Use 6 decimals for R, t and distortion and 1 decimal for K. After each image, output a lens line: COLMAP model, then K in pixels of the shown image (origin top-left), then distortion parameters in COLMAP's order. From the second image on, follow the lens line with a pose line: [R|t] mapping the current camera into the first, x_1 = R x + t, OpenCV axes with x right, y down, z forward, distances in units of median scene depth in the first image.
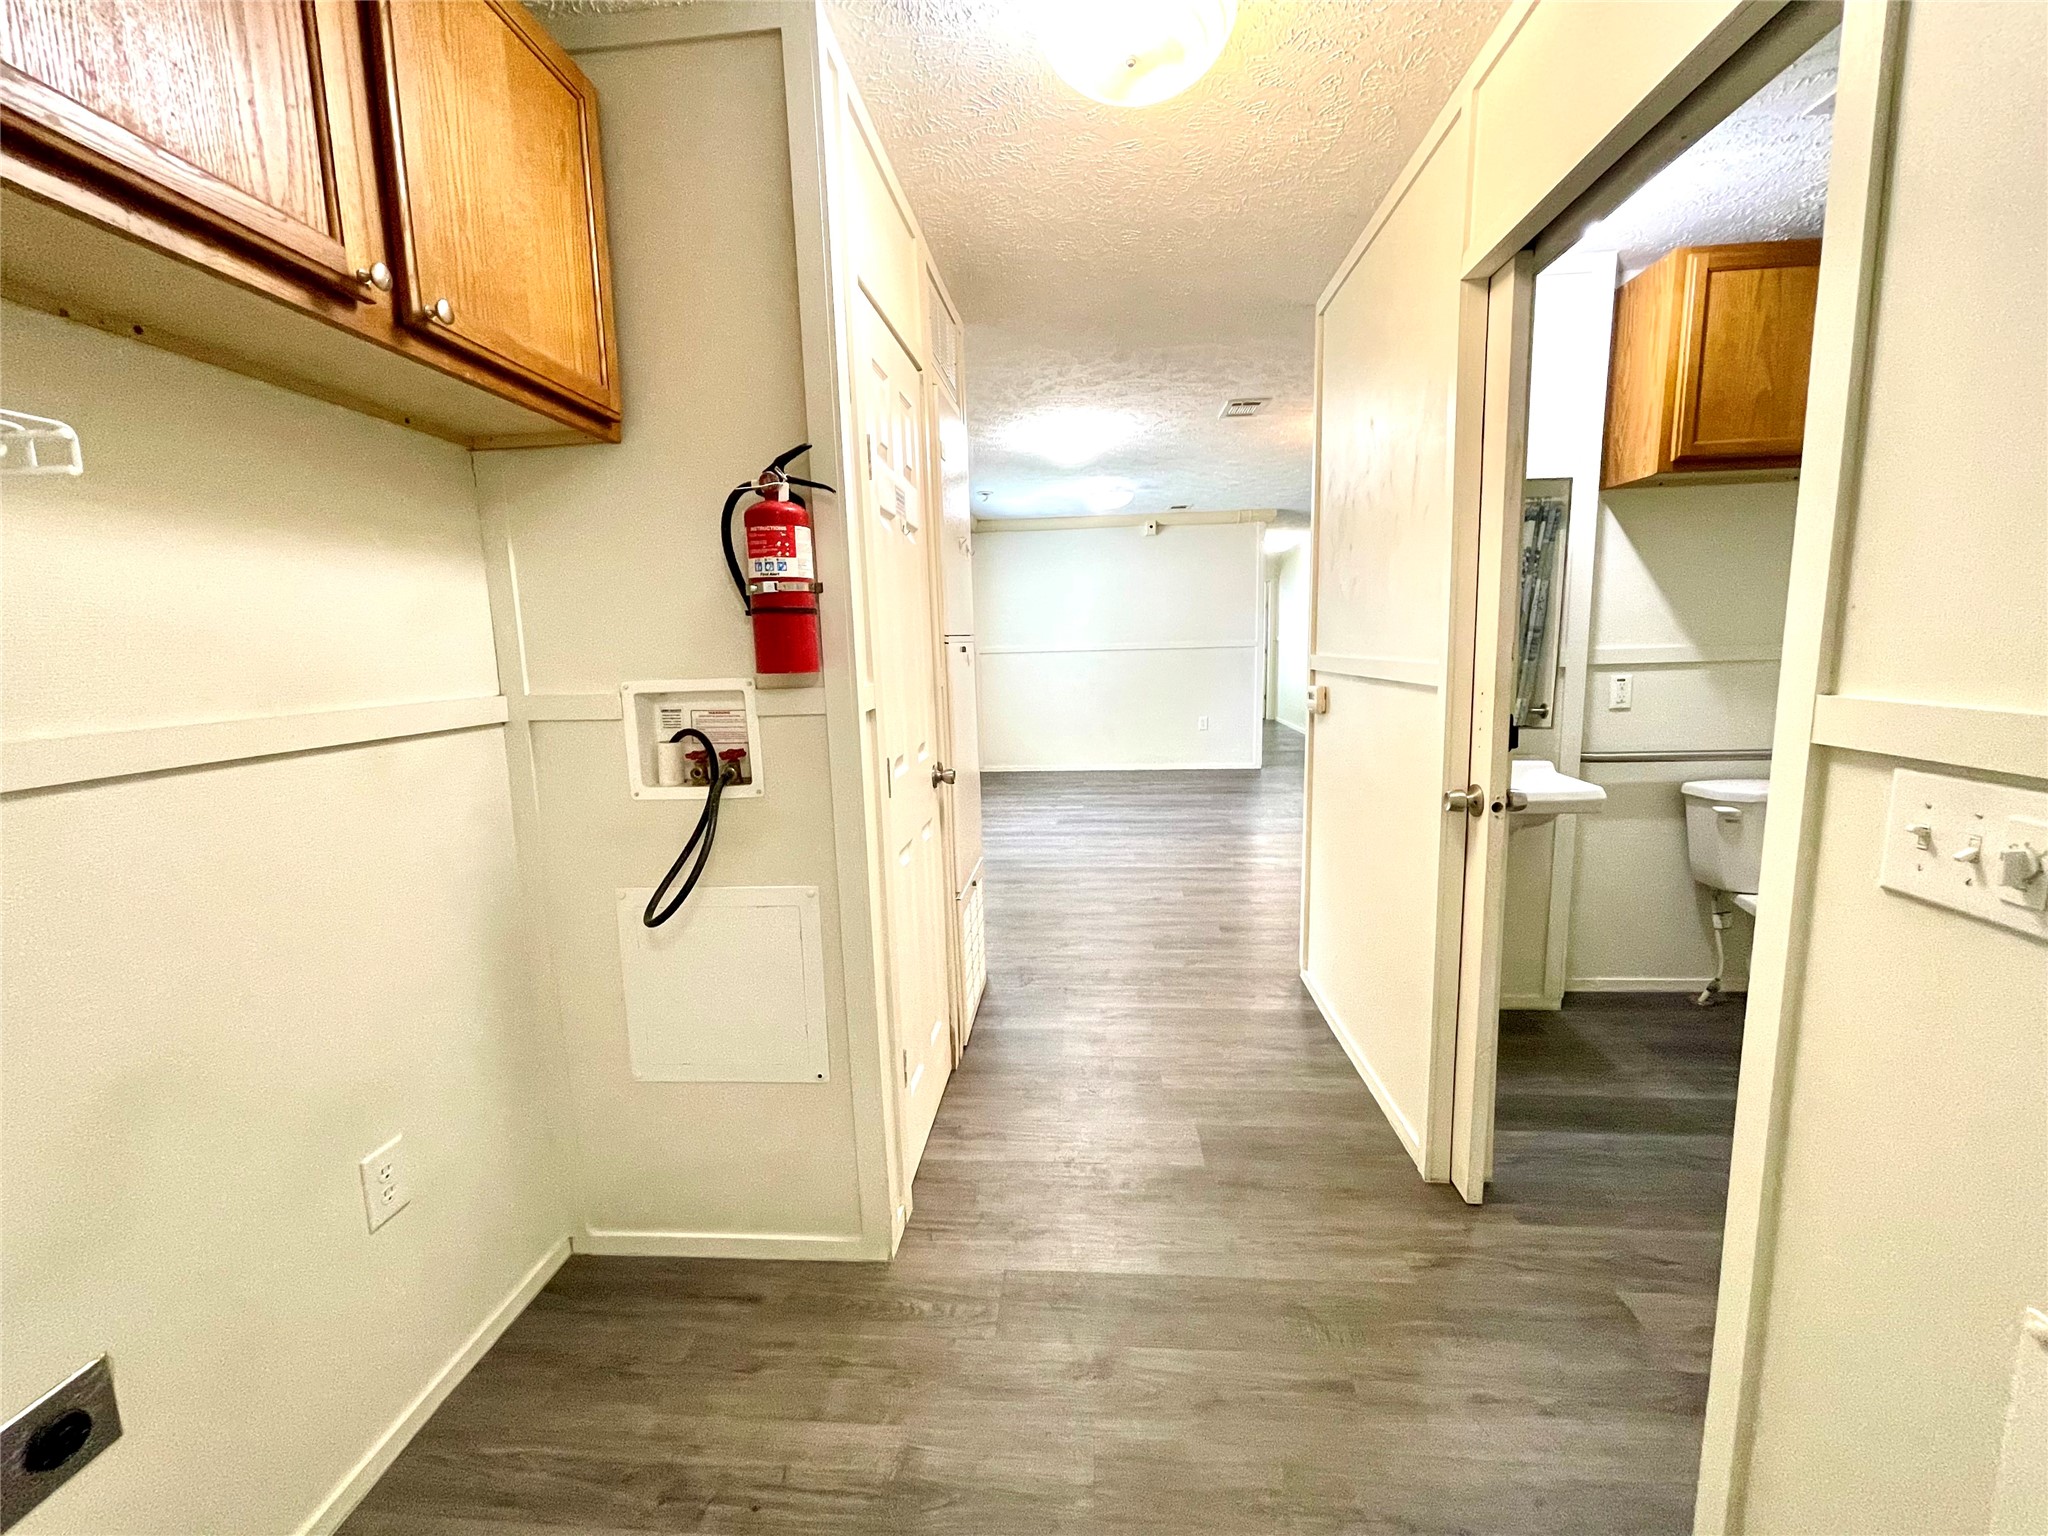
lens RADIAL K [[837.5, 0, 1026.1], [0, 837.5, 760.2], [0, 0, 1]] dist [0.002373, -0.000384]
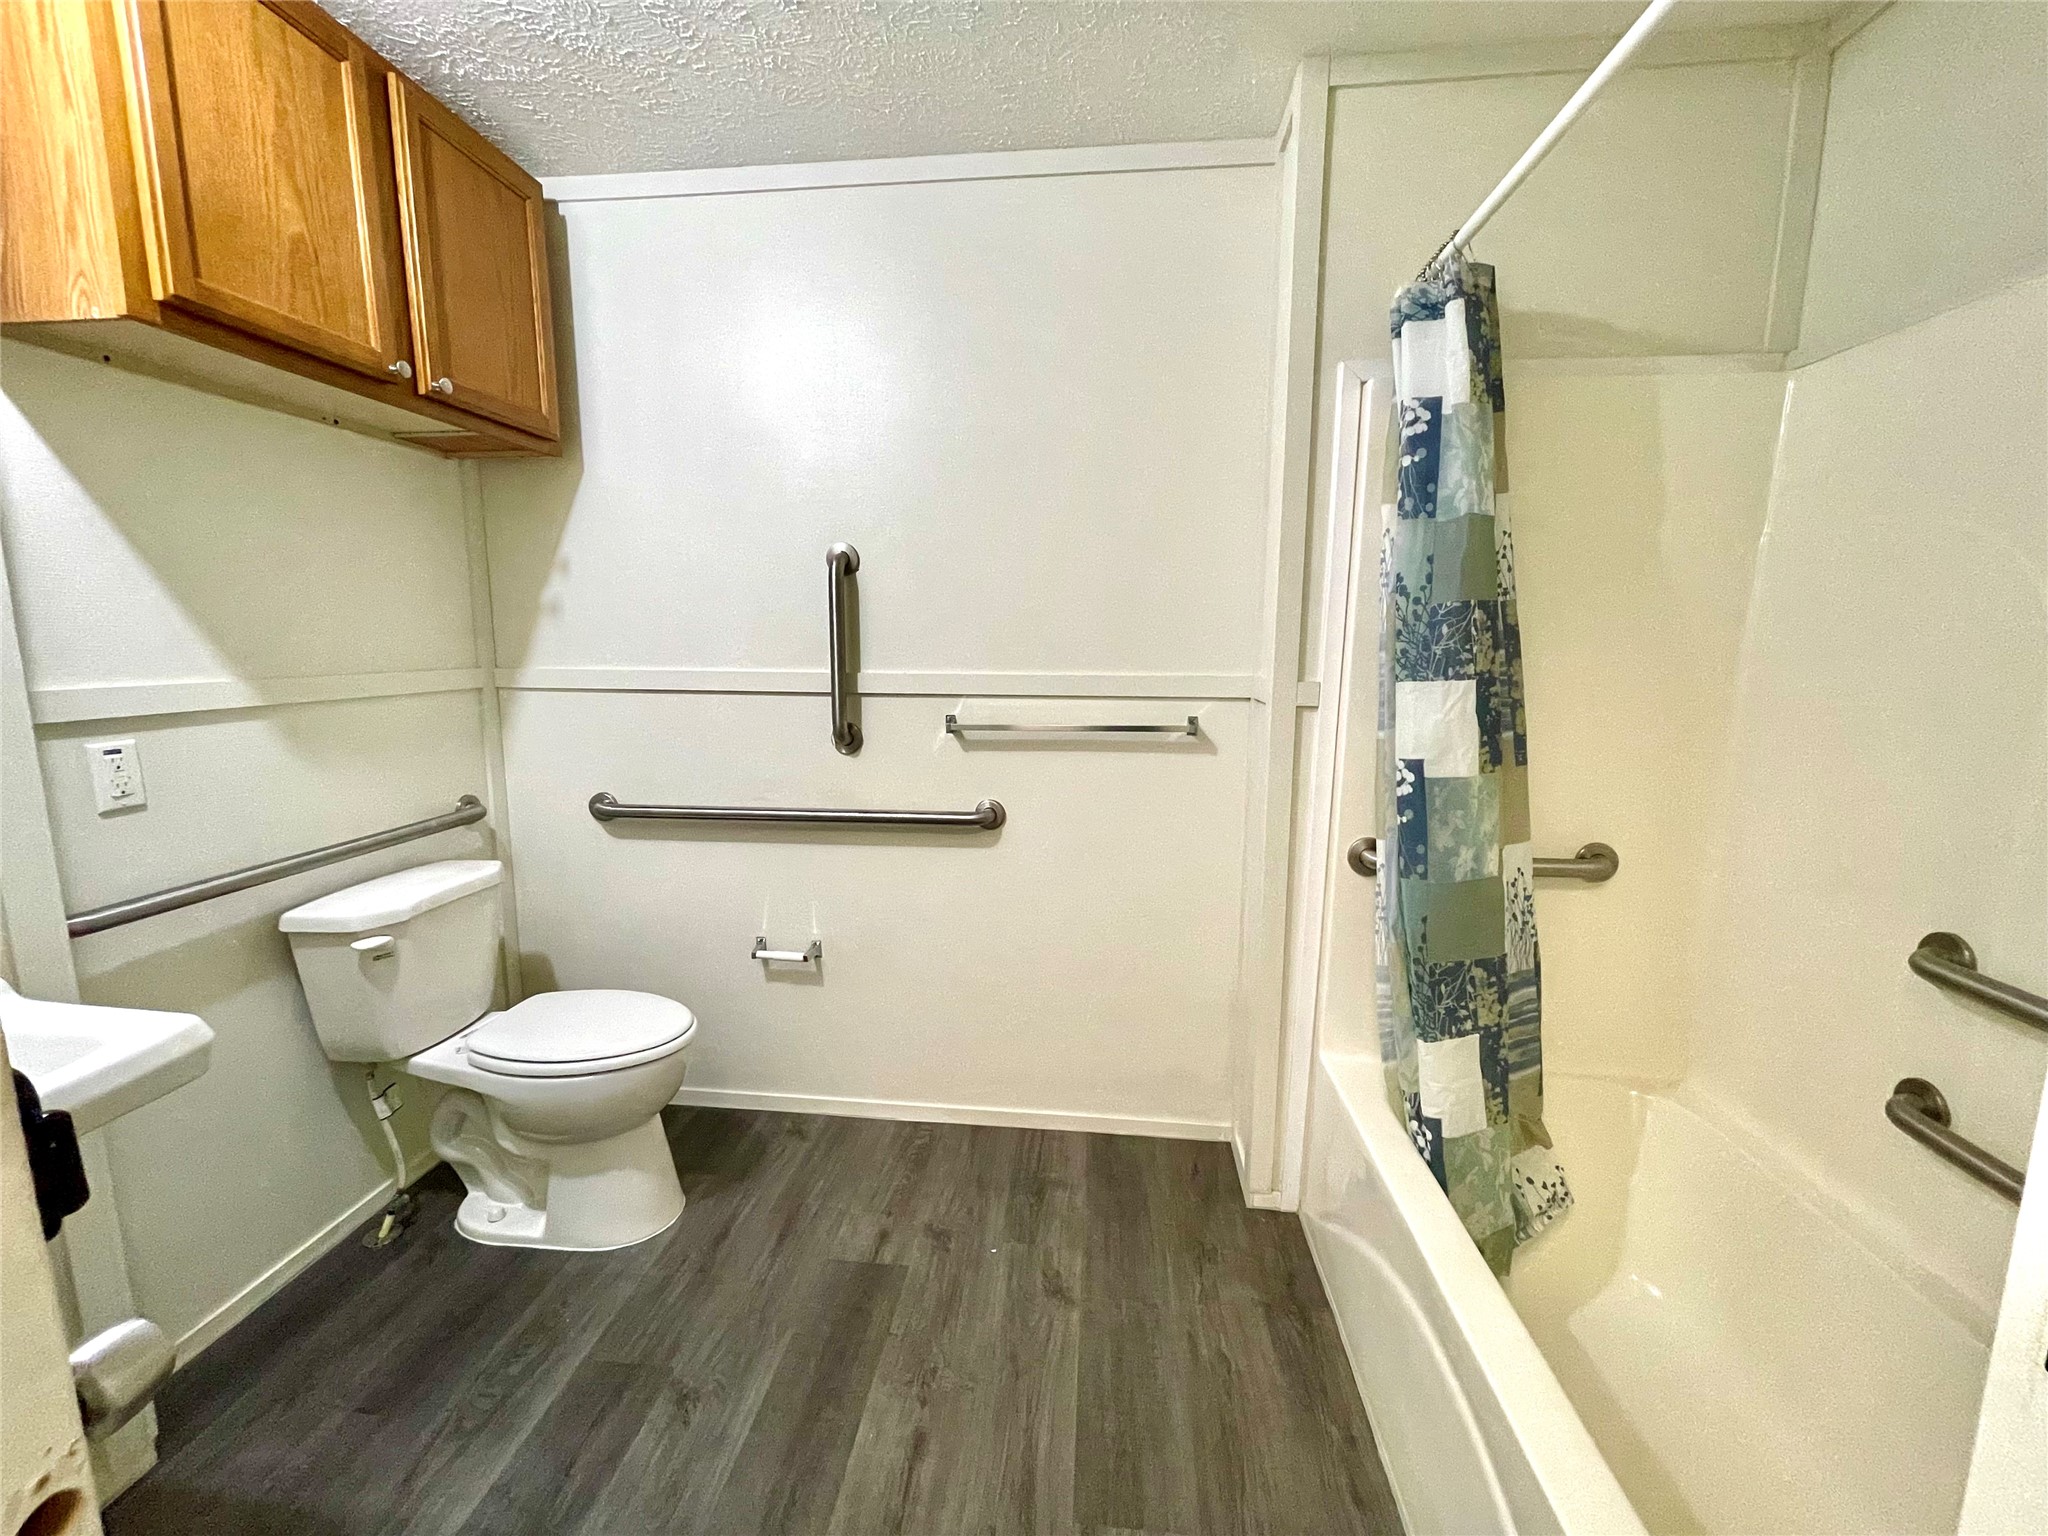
lens RADIAL K [[837.5, 0, 1022.5], [0, 837.5, 762.6], [0, 0, 1]] dist [0.002373, -0.000384]
pose [[0.021227, -0.127967, 0.991551, 0.237985], [0.134936, 0.983067, 0.123983, -0.079307], [-0.990627, 0.131165, 0.038135, 0.462196]]
